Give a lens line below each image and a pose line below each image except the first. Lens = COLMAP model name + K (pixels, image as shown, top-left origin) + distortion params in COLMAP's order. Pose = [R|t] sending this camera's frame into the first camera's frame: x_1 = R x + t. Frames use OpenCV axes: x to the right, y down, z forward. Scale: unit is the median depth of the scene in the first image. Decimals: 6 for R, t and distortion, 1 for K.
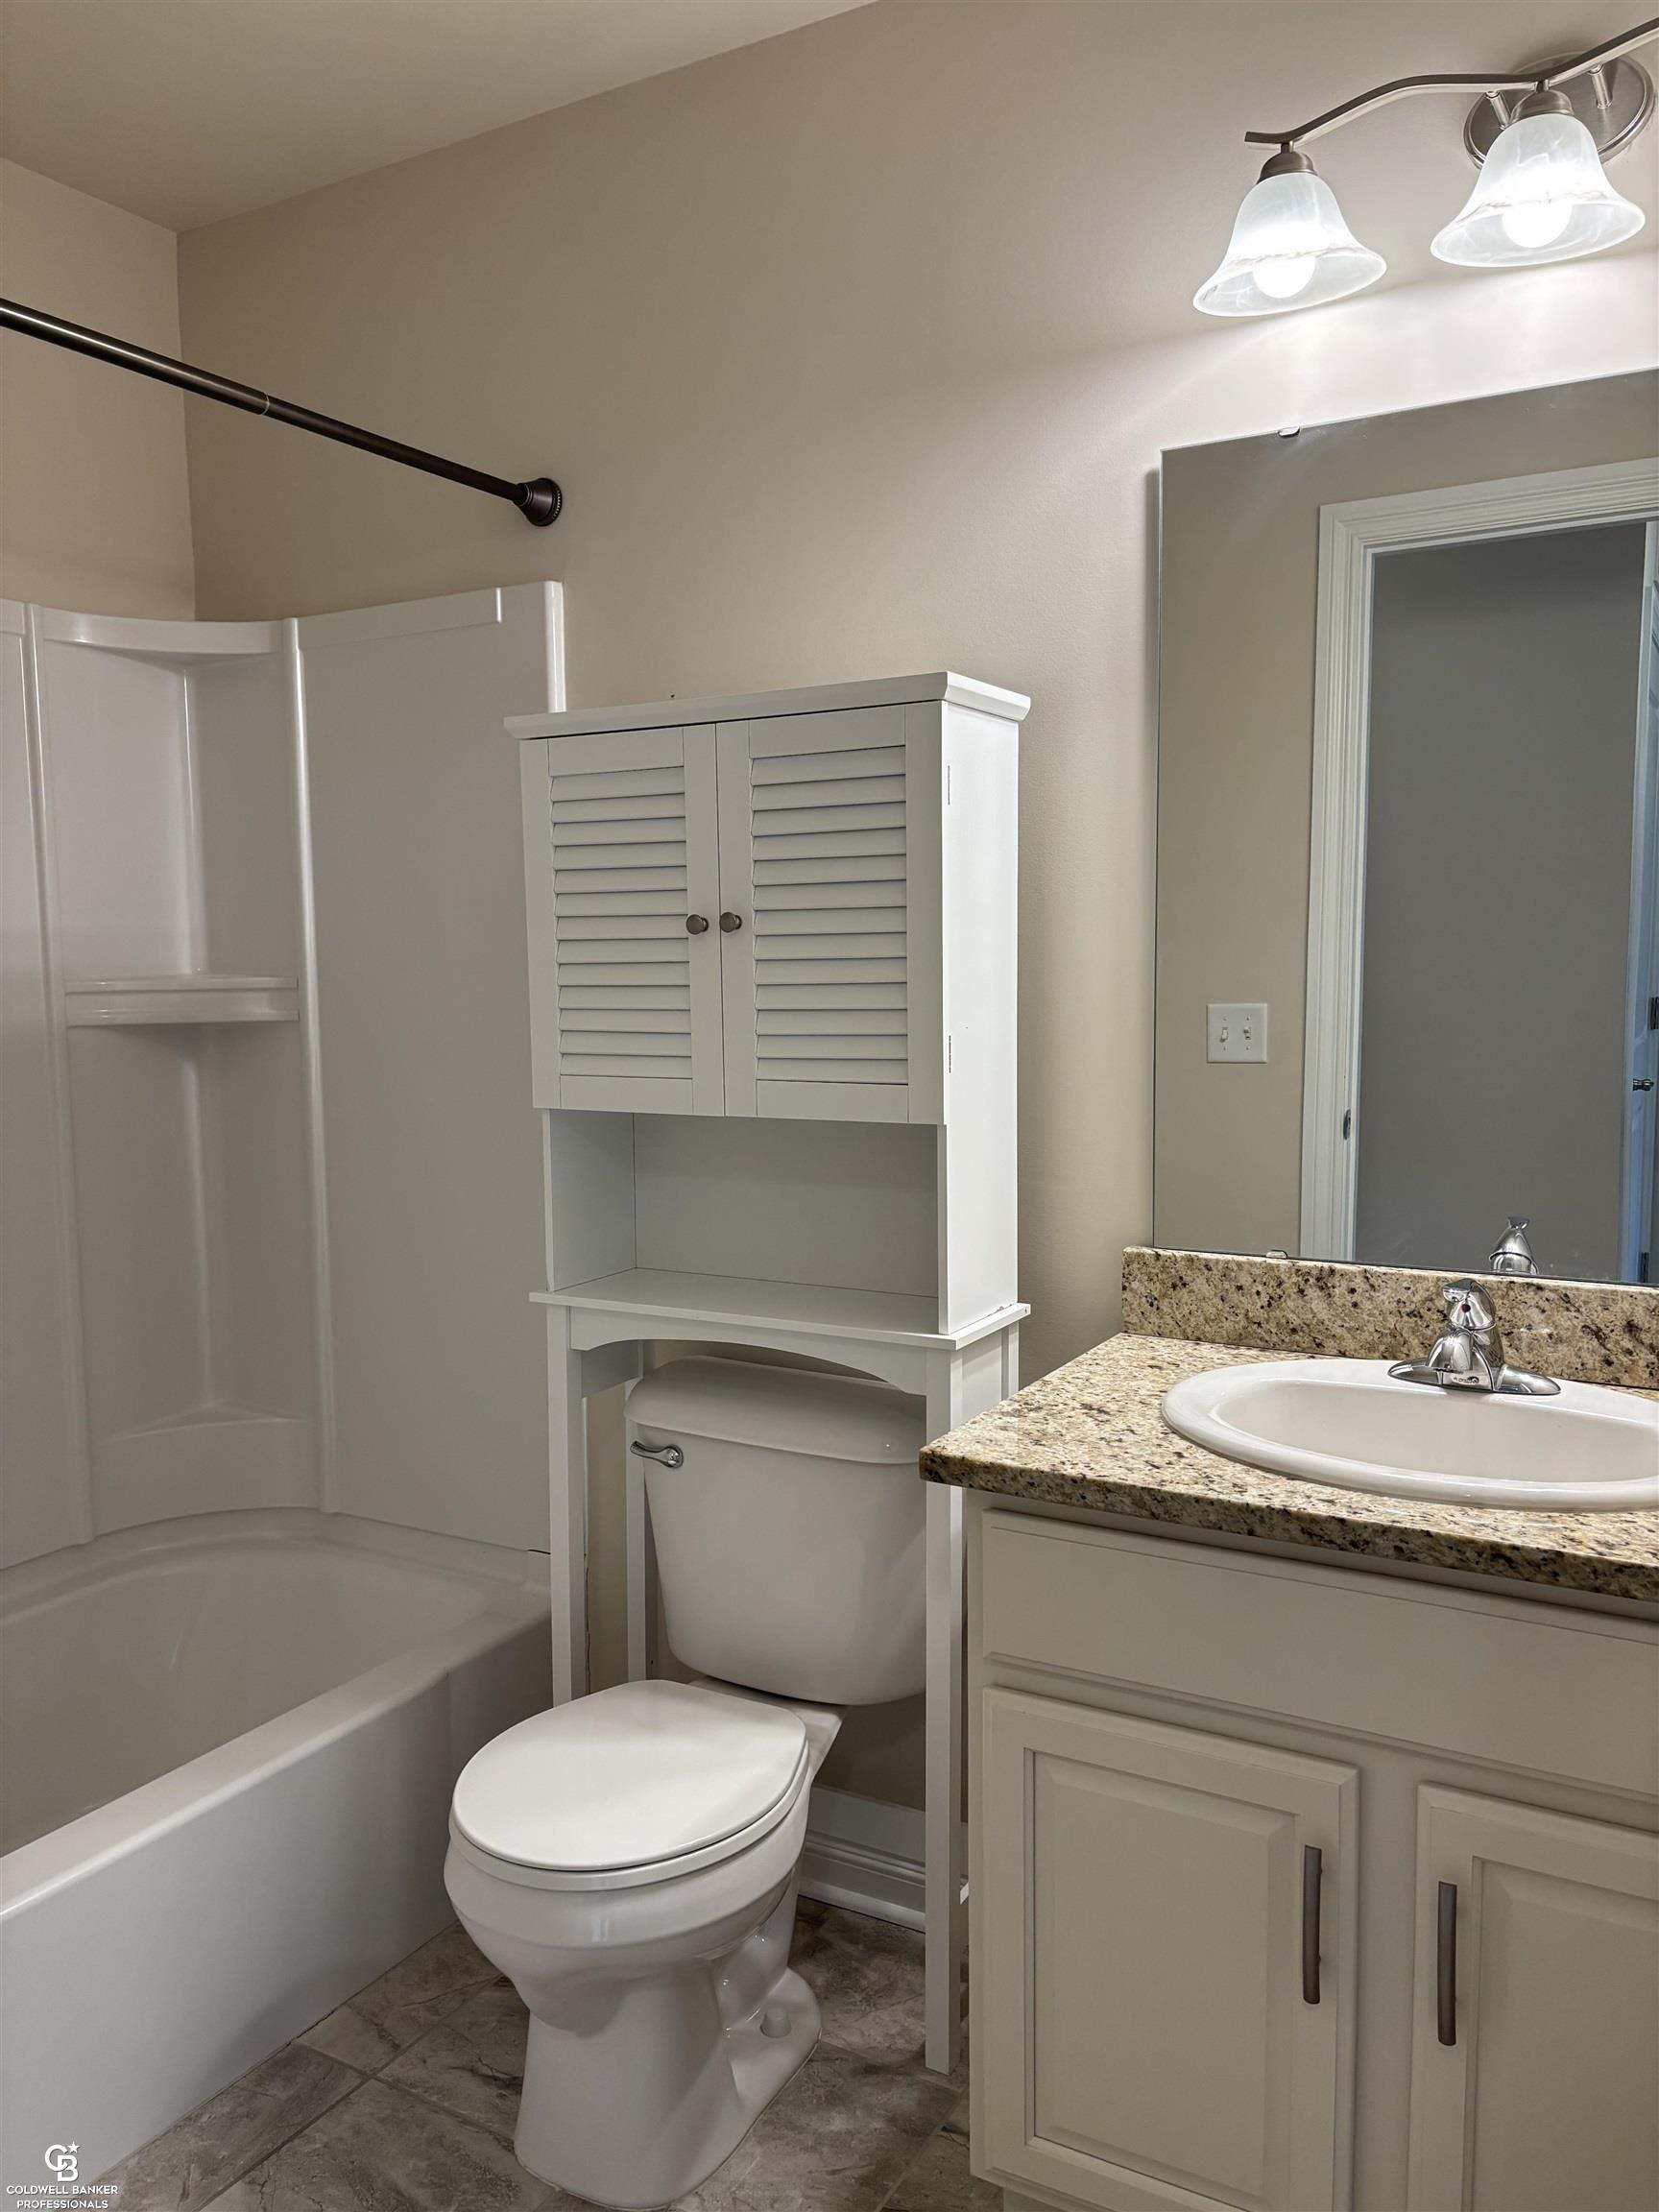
lens RADIAL K [[1688.0, 0, 831.4], [0, 1688.0, 1033.0], [0, 0, 1]] dist [0.339662, 0.000864]
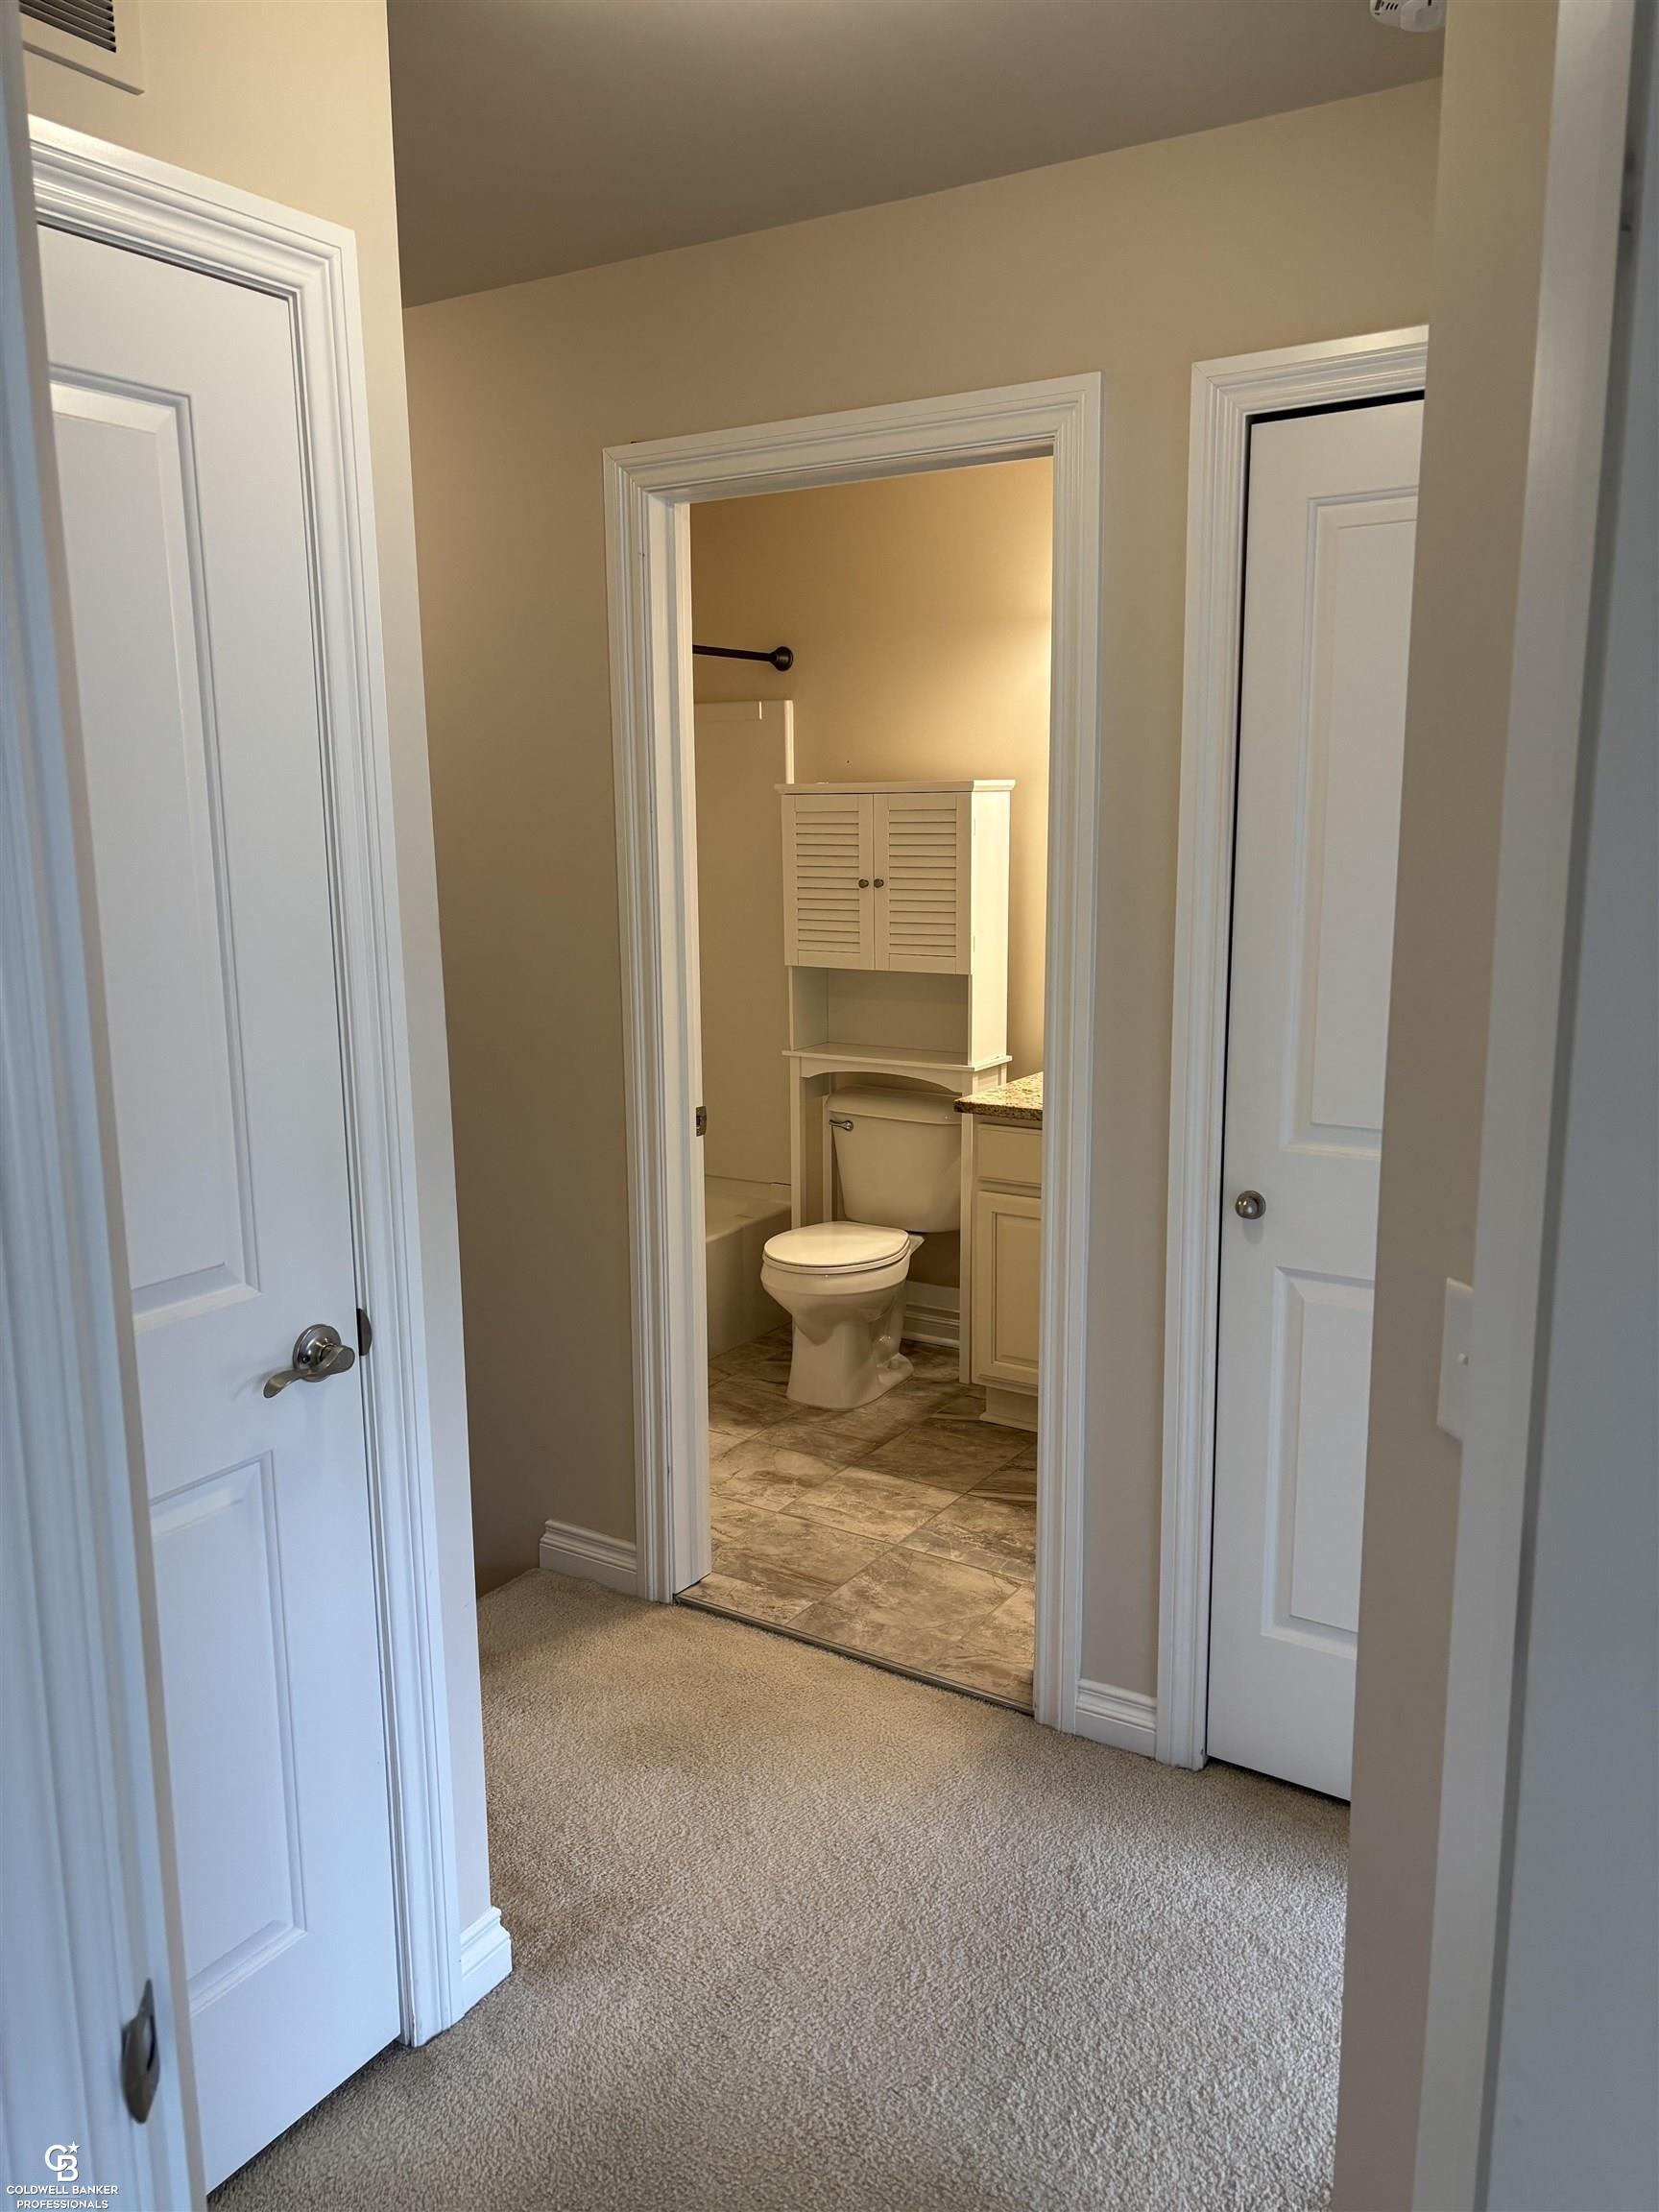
lens RADIAL K [[1665.0, 0, 829.0], [0, 1665.0, 1123.0], [0, 0, 1]] dist [0.031720, 0.003592]
pose [[0.998018, 0.013727, -0.061410, 0.013388], [-0.004890, 0.989885, 0.141789, -0.057496], [0.062736, -0.141208, 0.987990, -1.114276]]
